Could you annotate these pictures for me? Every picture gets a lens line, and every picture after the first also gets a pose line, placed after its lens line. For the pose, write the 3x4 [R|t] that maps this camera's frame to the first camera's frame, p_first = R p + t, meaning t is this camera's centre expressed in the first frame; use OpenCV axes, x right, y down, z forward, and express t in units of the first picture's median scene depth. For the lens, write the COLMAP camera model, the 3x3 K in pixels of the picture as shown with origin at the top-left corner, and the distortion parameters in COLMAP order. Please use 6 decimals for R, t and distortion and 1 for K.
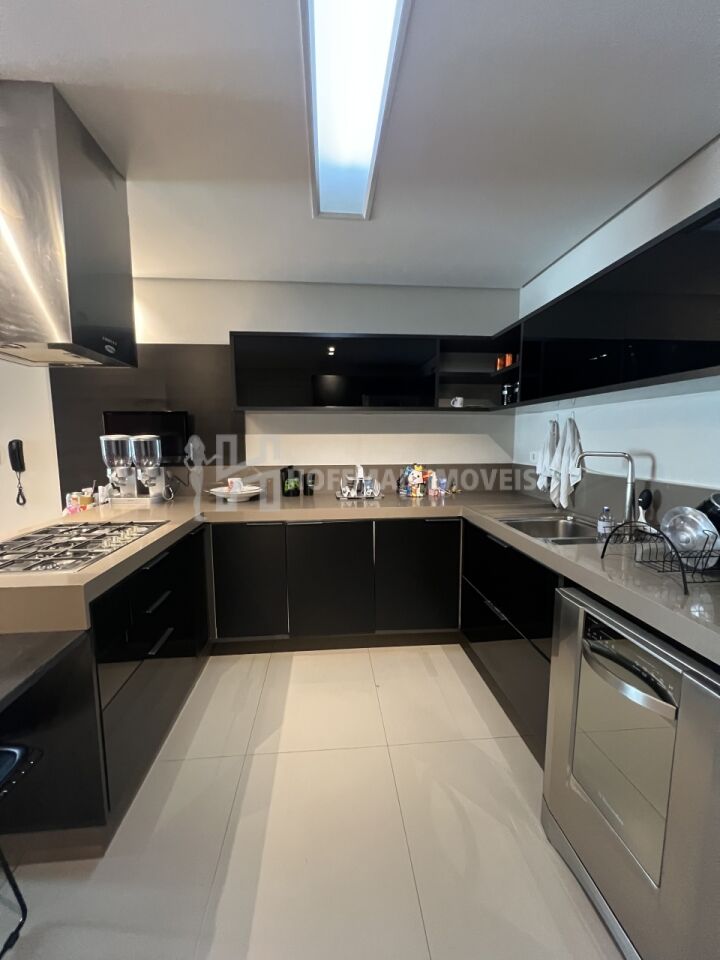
lens RADIAL K [[383.2, 0, 357.7], [0, 383.2, 480.4], [0, 0, 1]] dist [-0.002370, 0.000602]
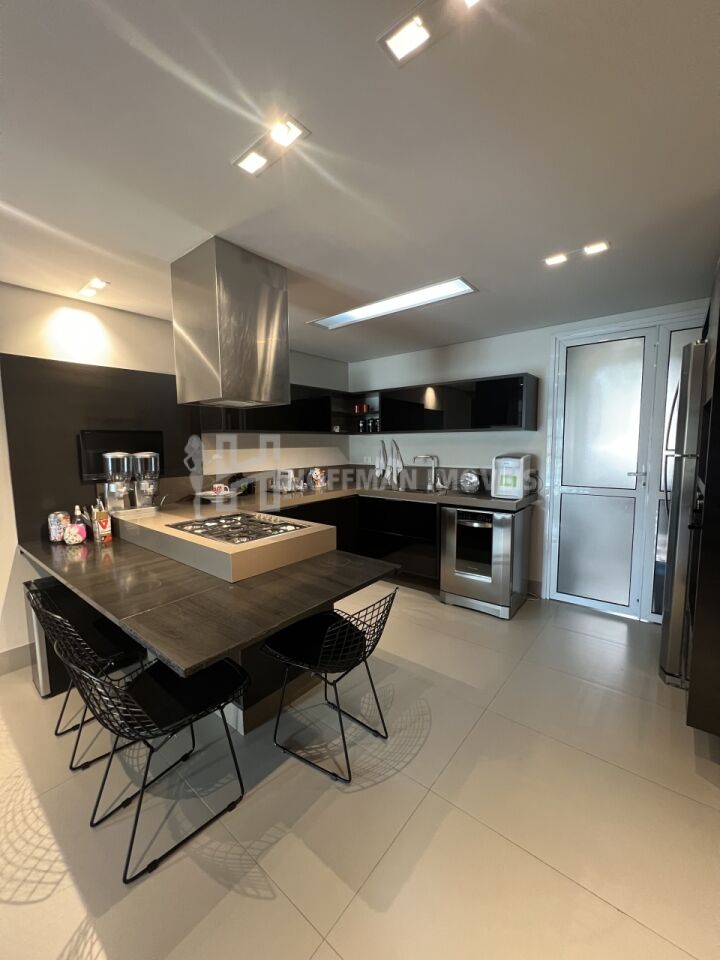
lens RADIAL K [[383.2, 0, 357.7], [0, 383.2, 480.4], [0, 0, 1]] dist [-0.002370, 0.000602]
pose [[0.702275, -0.072734, 0.708181, -0.875556], [0.087501, 0.996043, 0.015527, 0.002094], [-0.706508, 0.051062, 0.705860, -0.236522]]
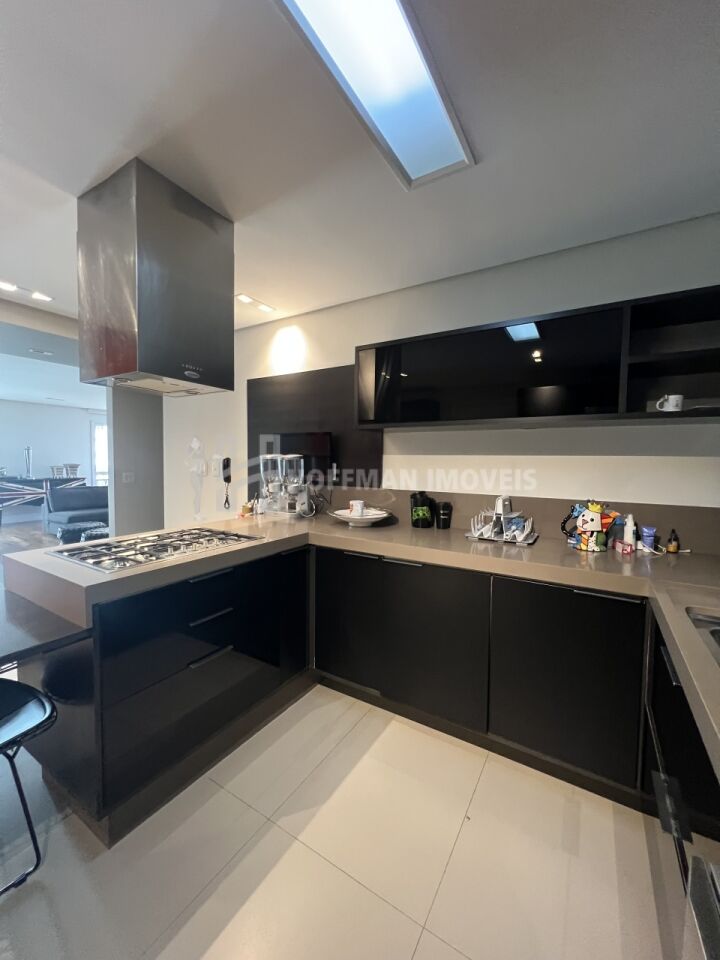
lens RADIAL K [[383.2, 0, 357.7], [0, 383.2, 480.4], [0, 0, 1]] dist [-0.002370, 0.000602]
pose [[0.801583, 0.045732, -0.596132, 0.230308], [-0.081848, 0.996077, -0.033642, -0.023574], [0.592255, 0.075759, 0.802181, 0.237799]]
